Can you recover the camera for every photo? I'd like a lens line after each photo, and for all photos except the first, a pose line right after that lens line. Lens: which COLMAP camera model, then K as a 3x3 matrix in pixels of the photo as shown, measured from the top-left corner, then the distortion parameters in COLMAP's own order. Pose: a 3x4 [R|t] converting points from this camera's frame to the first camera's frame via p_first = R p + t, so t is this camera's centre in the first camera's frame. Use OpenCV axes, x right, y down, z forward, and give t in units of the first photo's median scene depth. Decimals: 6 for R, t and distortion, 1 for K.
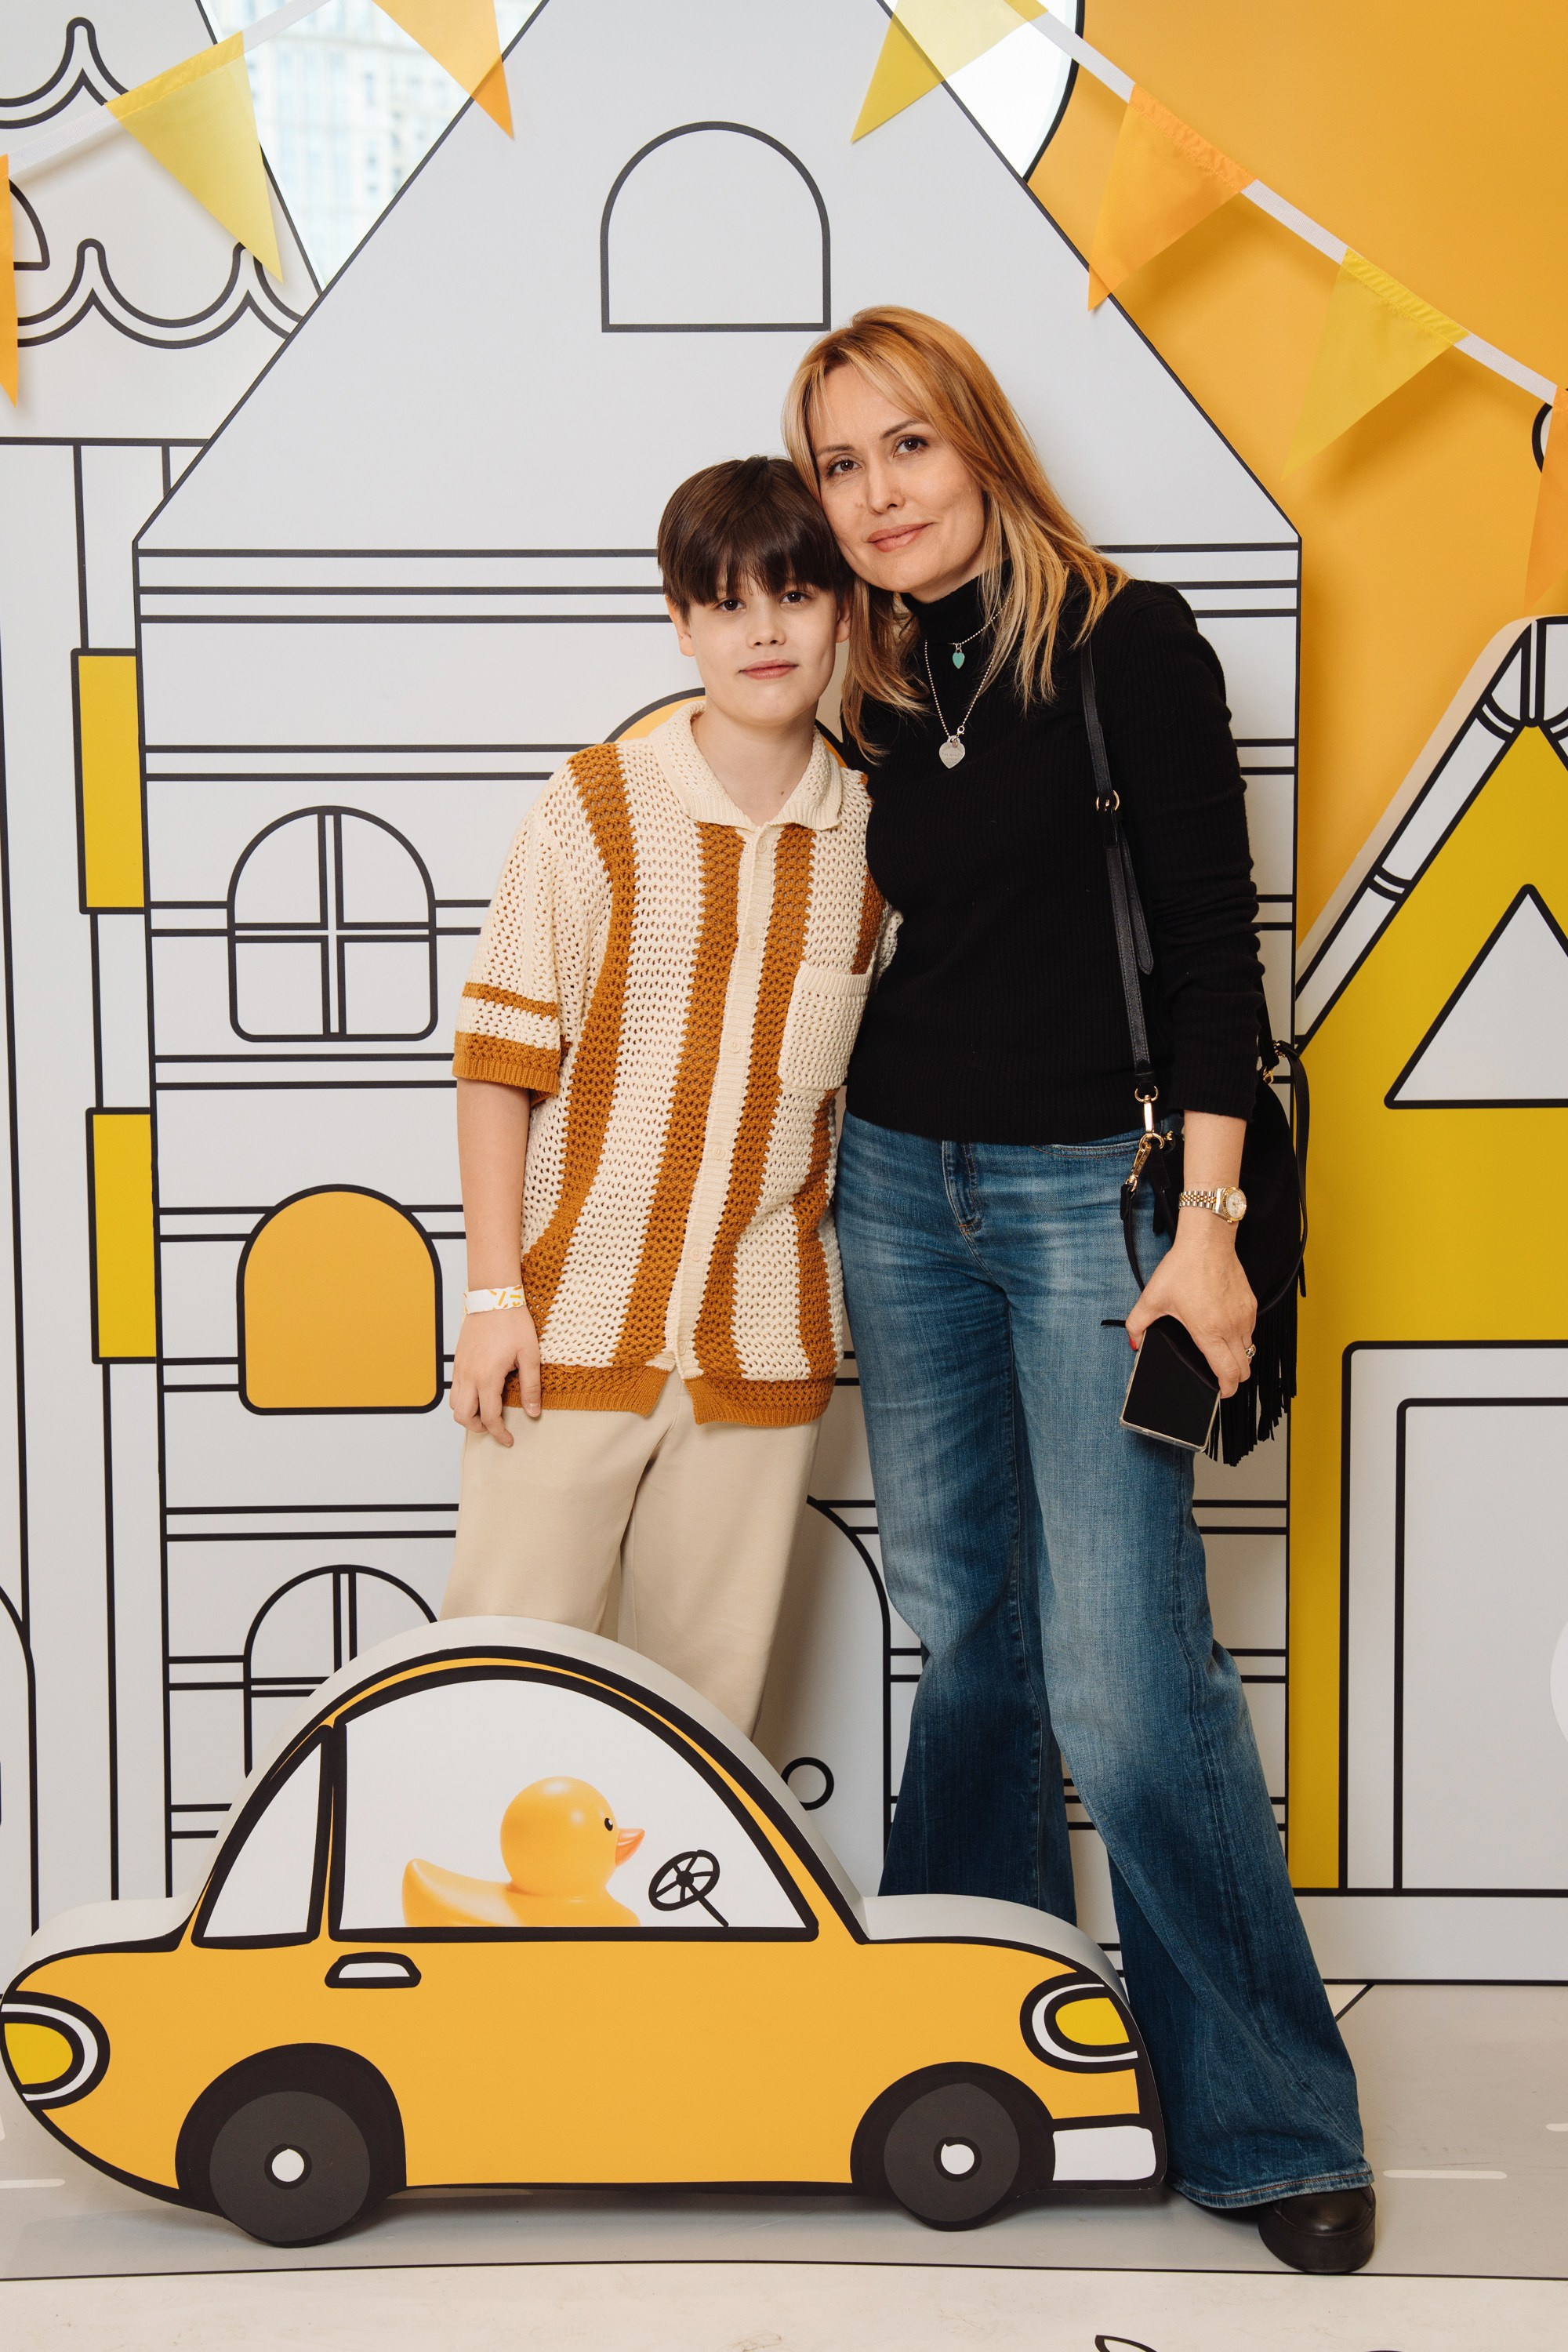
lens RADIAL K [[4316.0, 0, 801.7], [0, 4316.0, 1143.4], [0, 0, 1]] dist [0.249946, 0.000000]
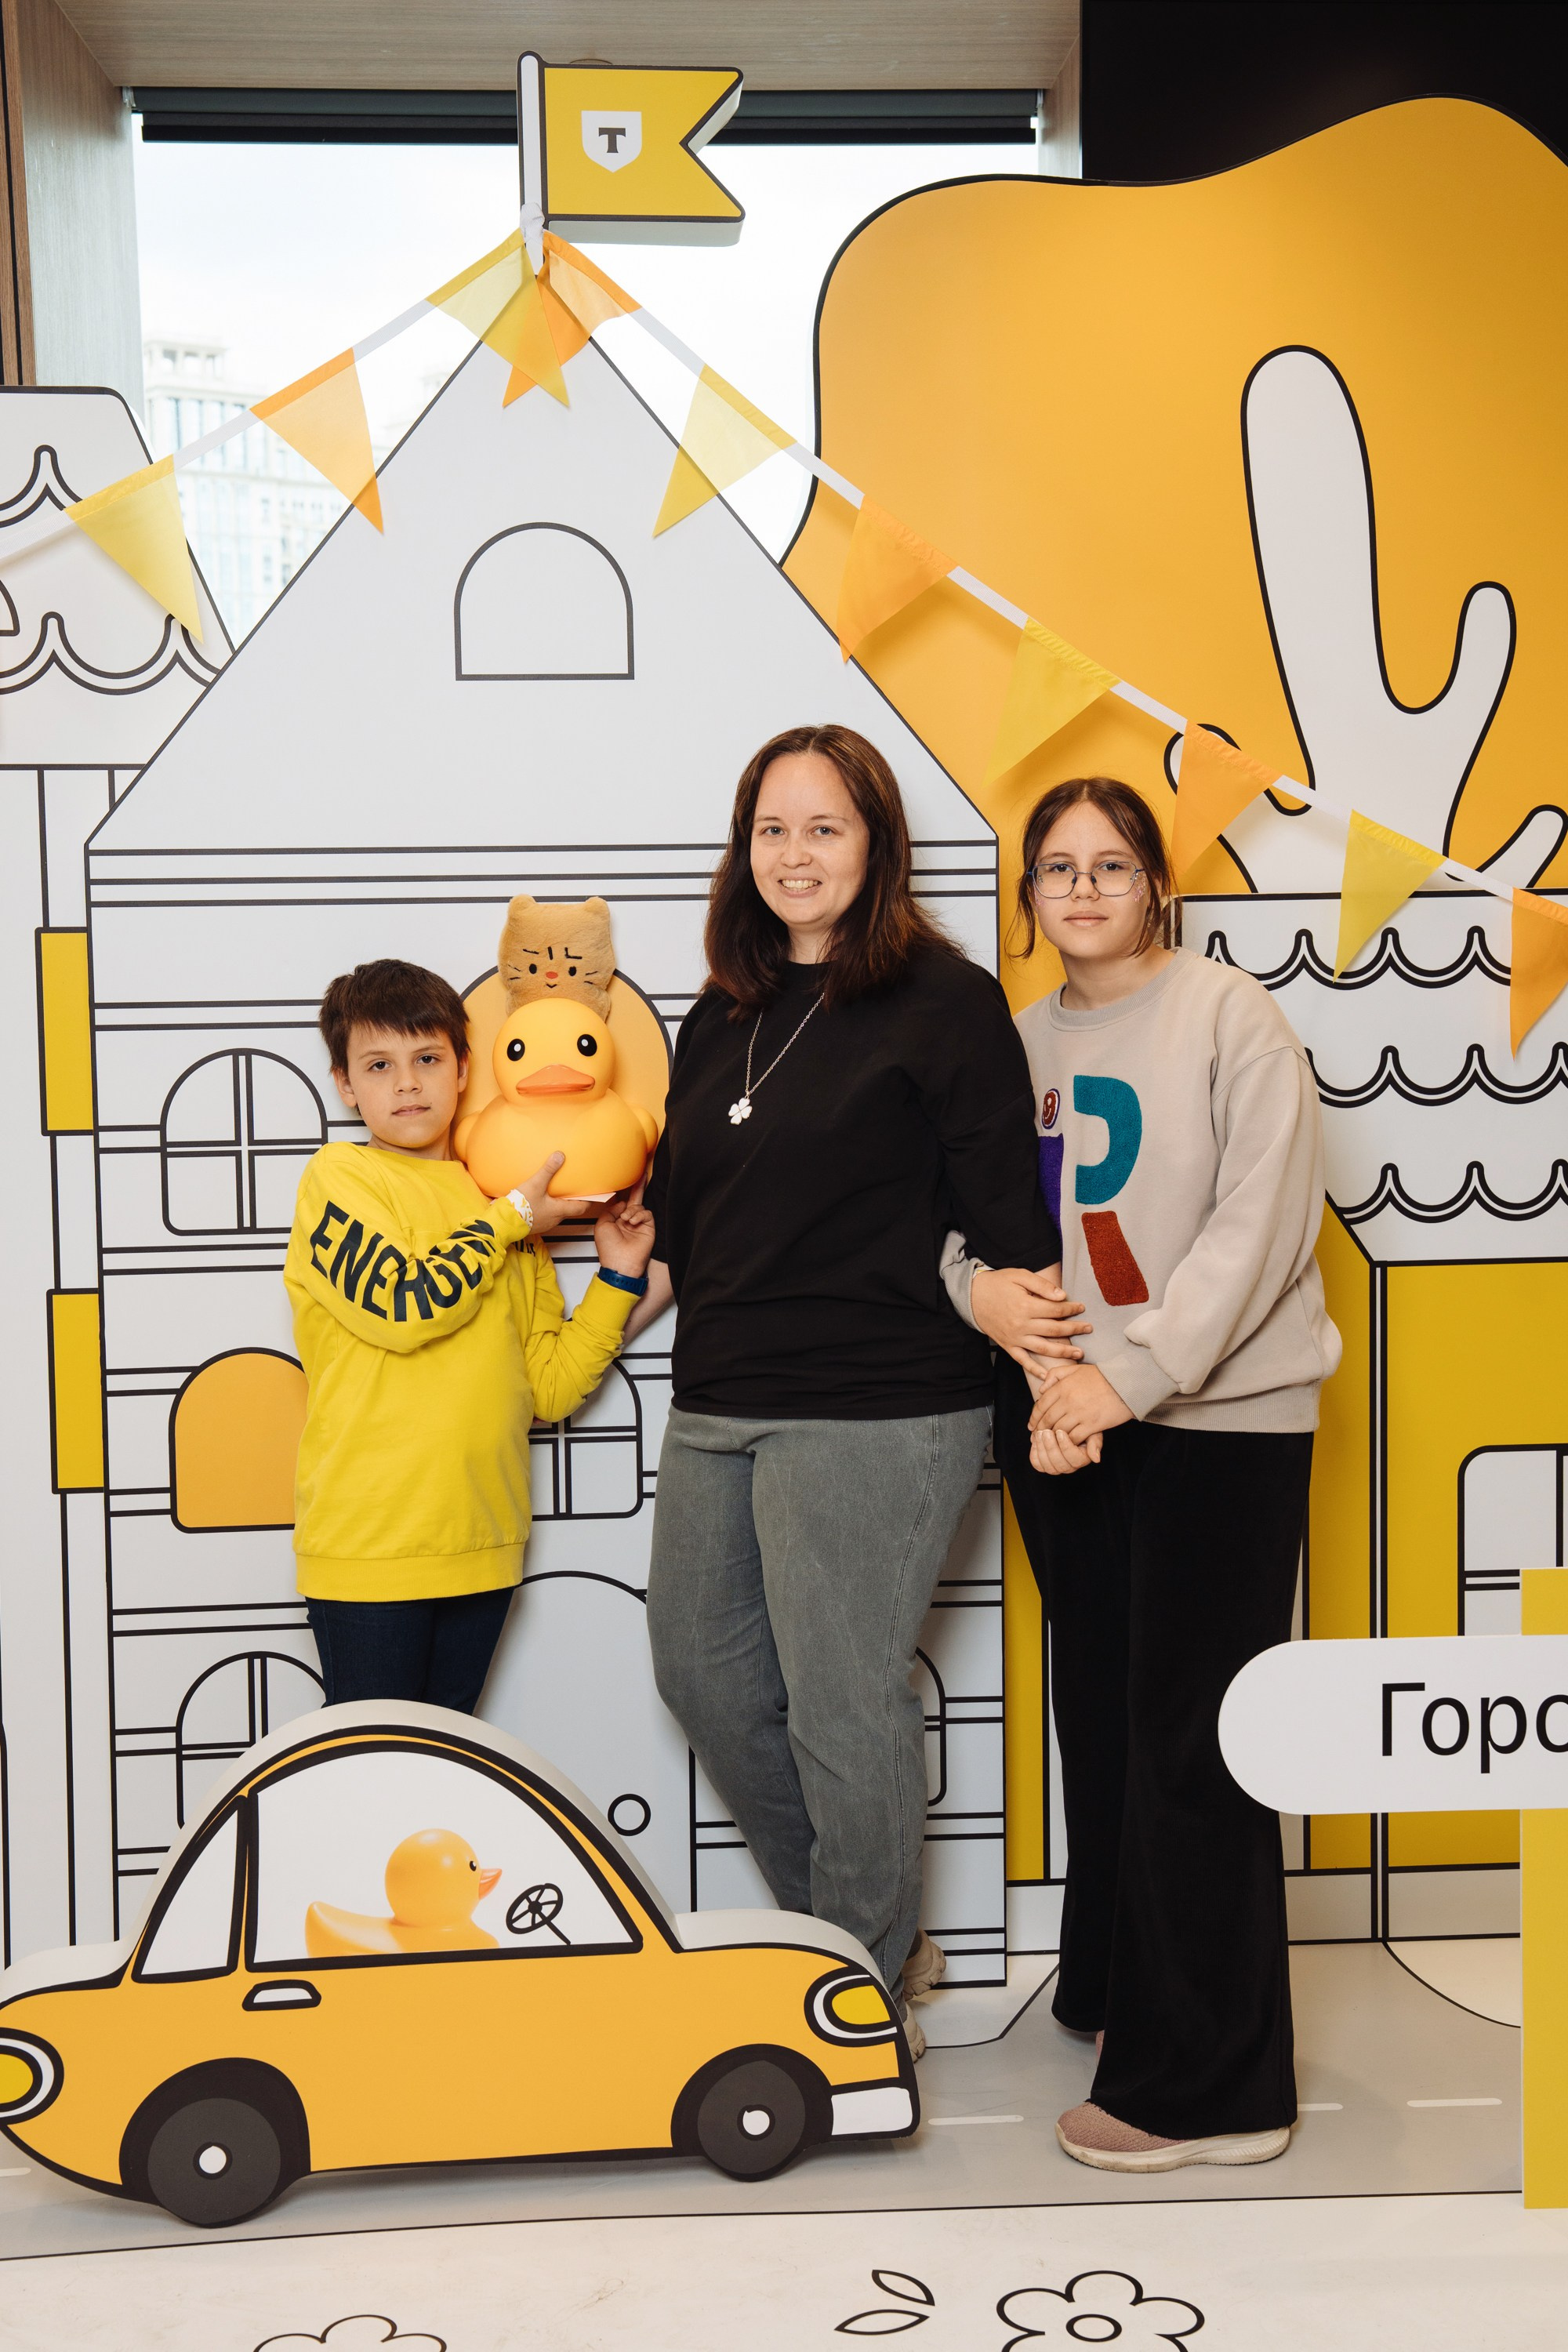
lens RADIAL K [[2973.2, 0, 834.8], [0, 2973.2, 1102.6], [0, 0, 1]] dist [0.097182, 0.000000]
pose [[0.996403, -0.012941, 0.083752, -0.009624], [0.017324, 0.998506, -0.051821, -0.013809], [-0.082956, 0.053085, 0.995138, 0.118158]]
